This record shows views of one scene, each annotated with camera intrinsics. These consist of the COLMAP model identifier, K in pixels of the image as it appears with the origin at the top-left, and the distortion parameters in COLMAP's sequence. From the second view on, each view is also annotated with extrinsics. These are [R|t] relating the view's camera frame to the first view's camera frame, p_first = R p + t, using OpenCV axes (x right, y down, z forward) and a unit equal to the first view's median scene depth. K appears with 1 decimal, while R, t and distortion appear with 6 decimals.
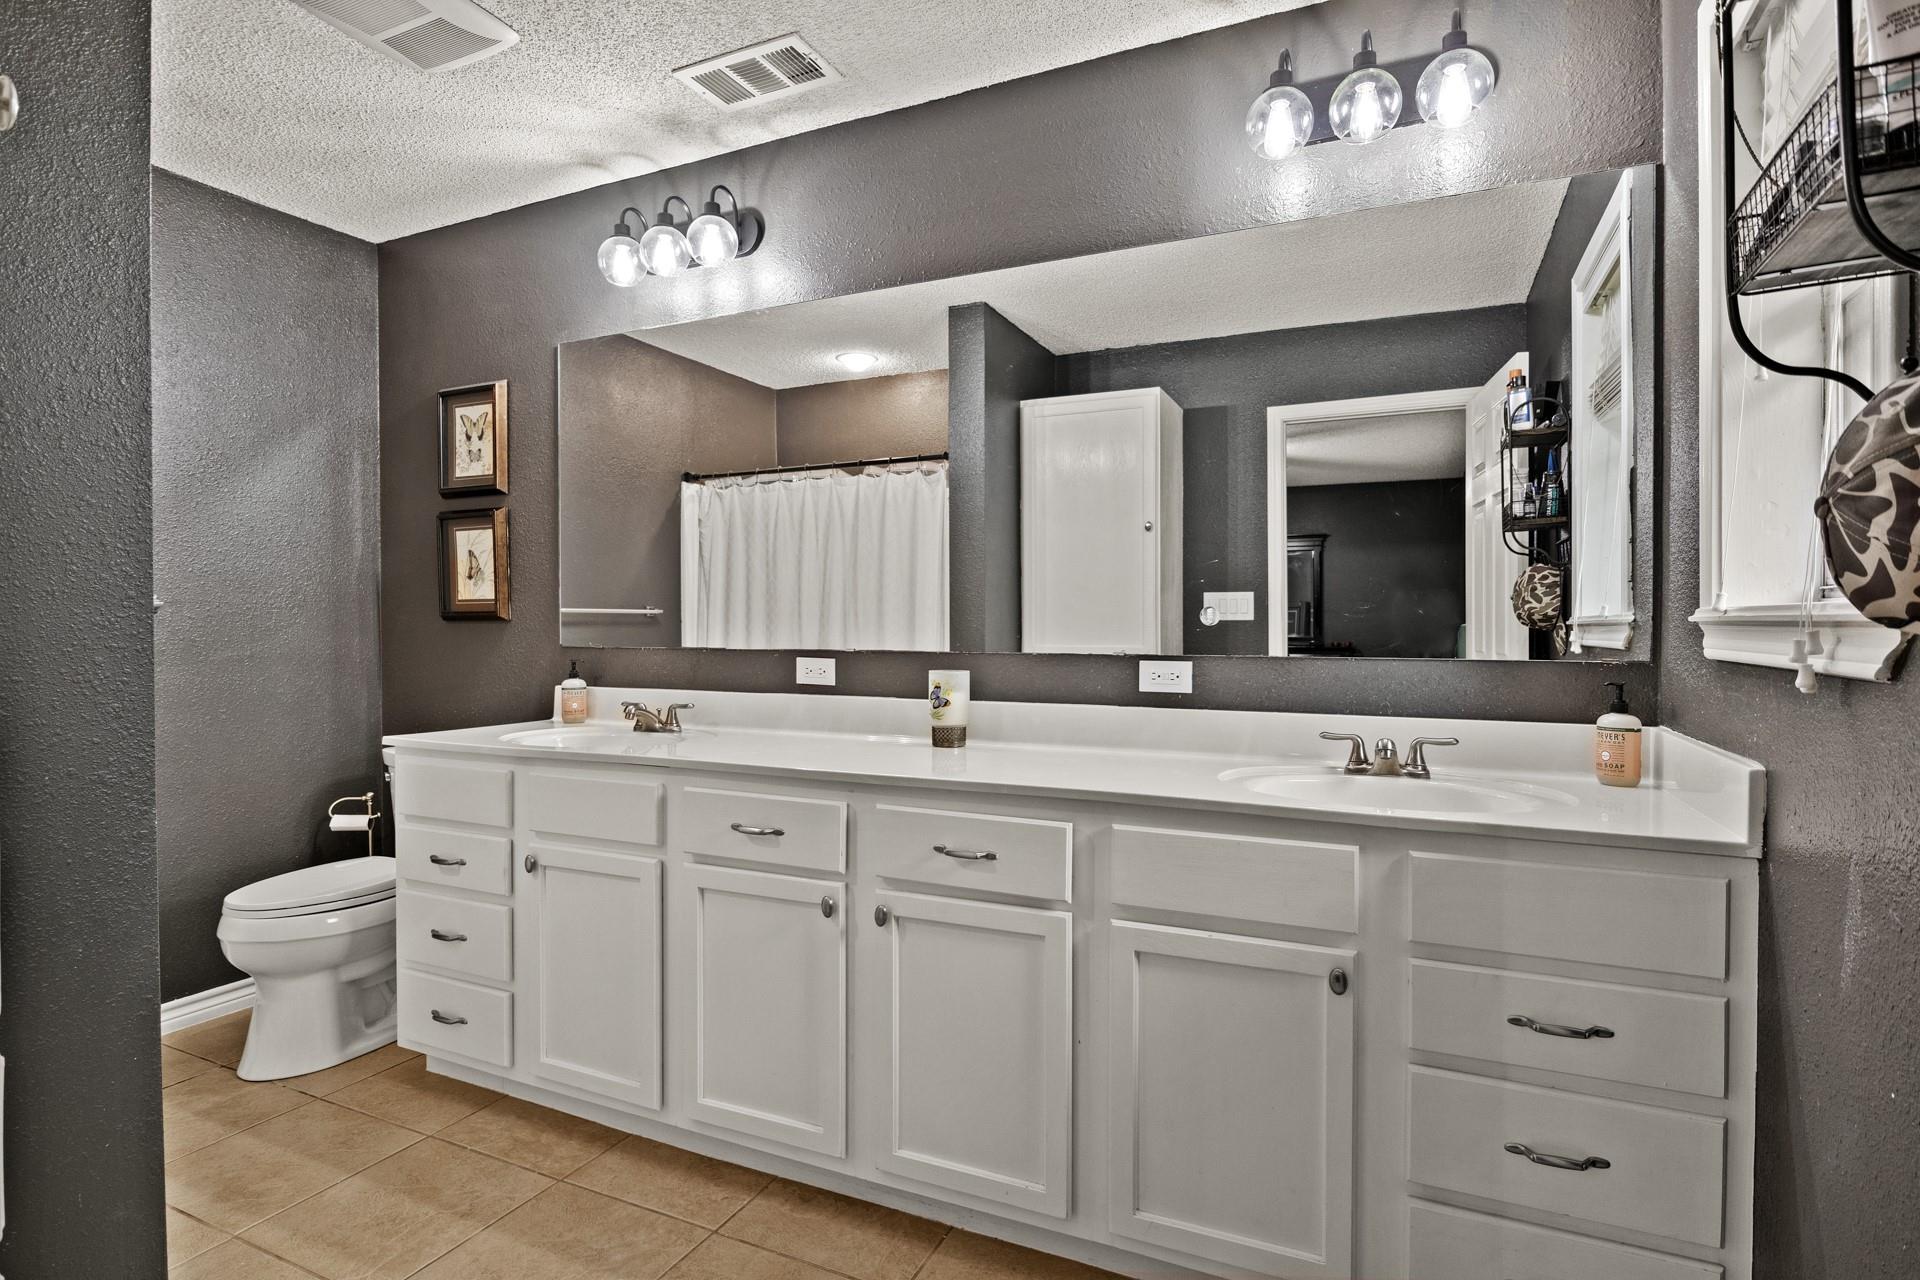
lens RADIAL K [[984.9, 0, 957.4], [0, 984.9, 632.6], [0, 0, 1]] dist [-0.000186, -0.000019]
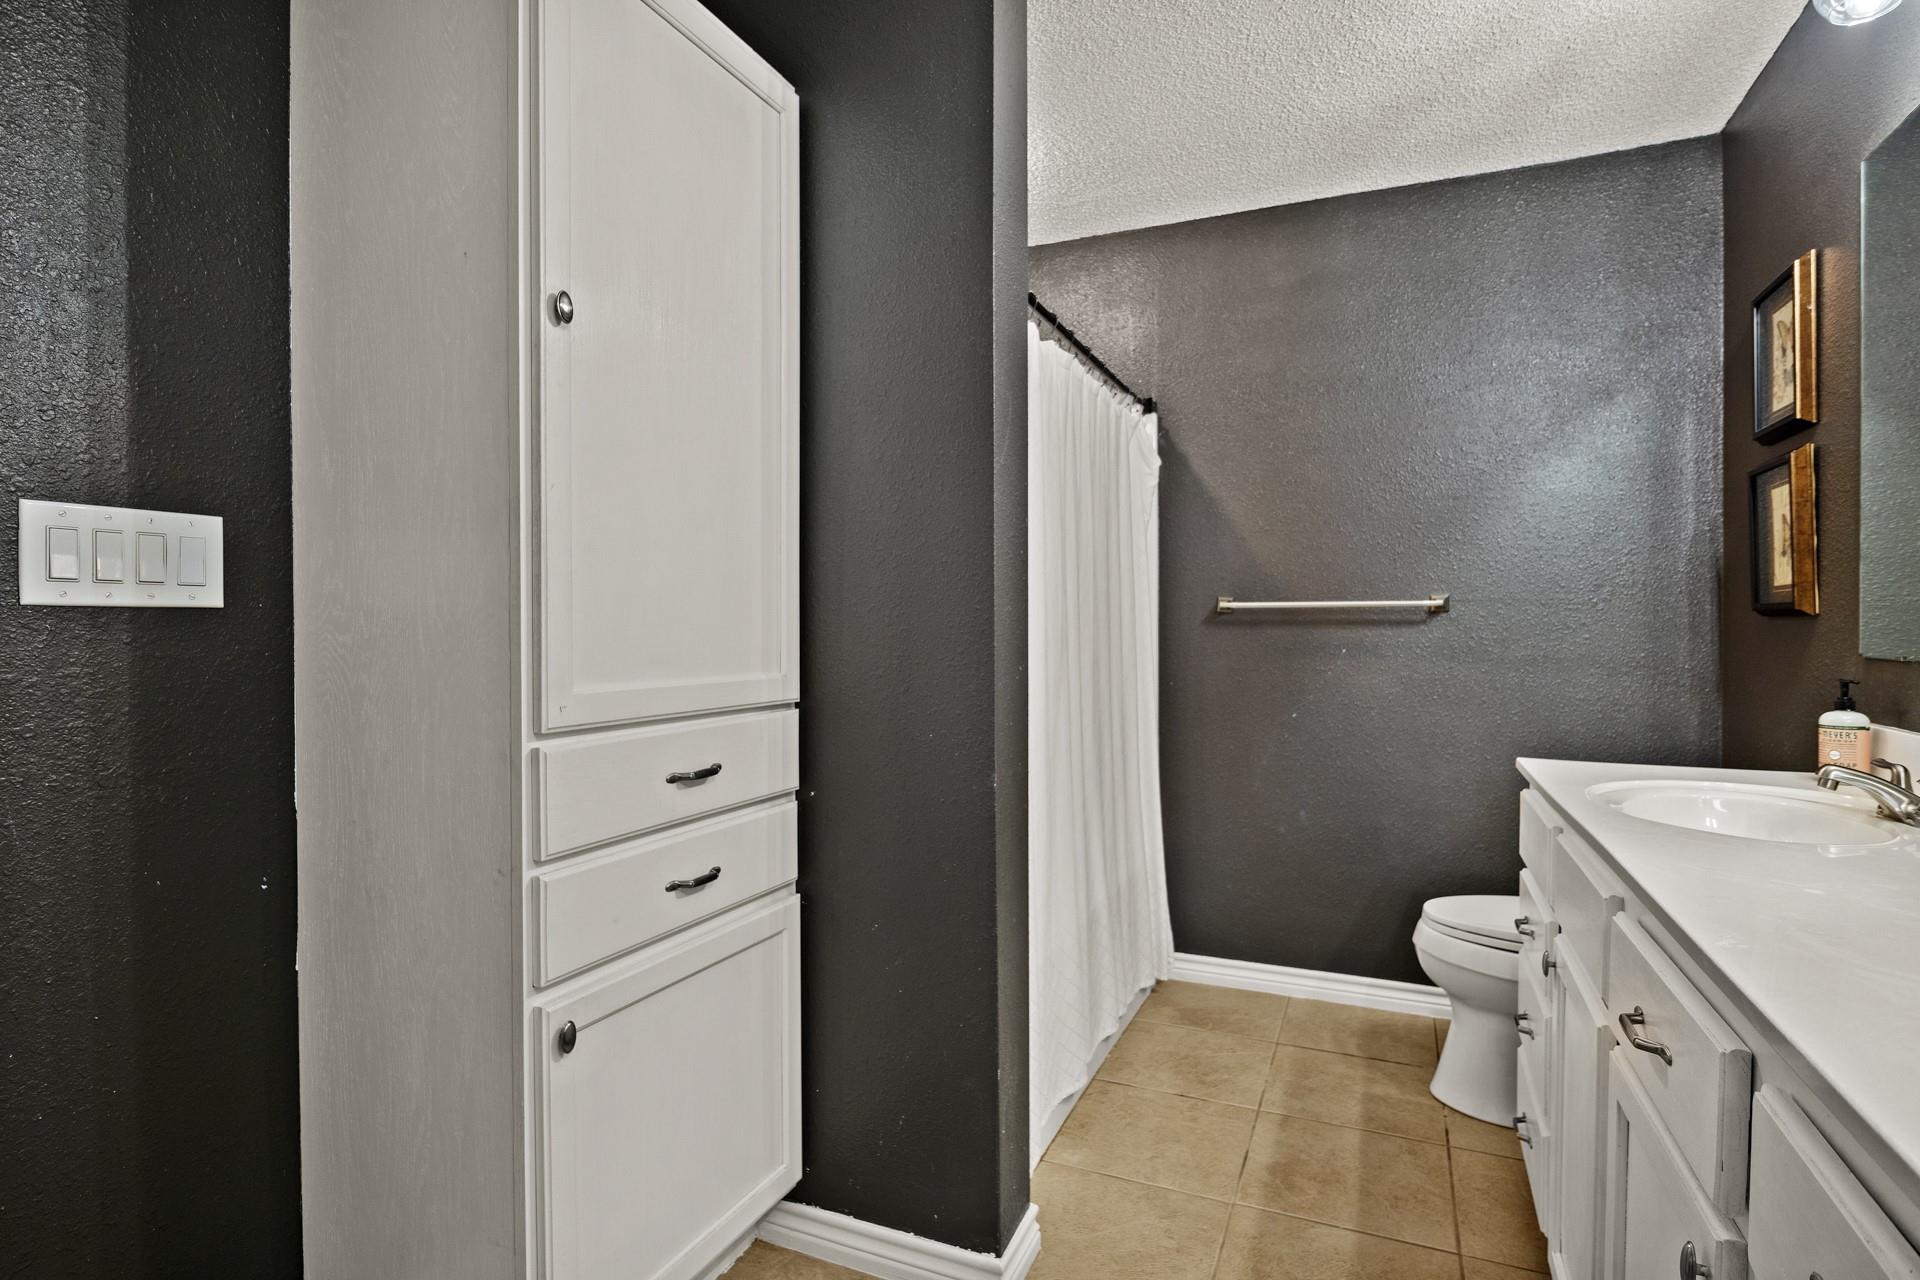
lens RADIAL K [[984.9, 0, 961.7], [0, 984.9, 637.7], [0, 0, 1]] dist [-0.000186, -0.000019]
pose [[0.038840, 0.013154, -0.999159, 0.182736], [-0.002401, 0.999912, 0.013071, -0.004528], [0.999243, 0.001891, 0.038868, 0.402089]]
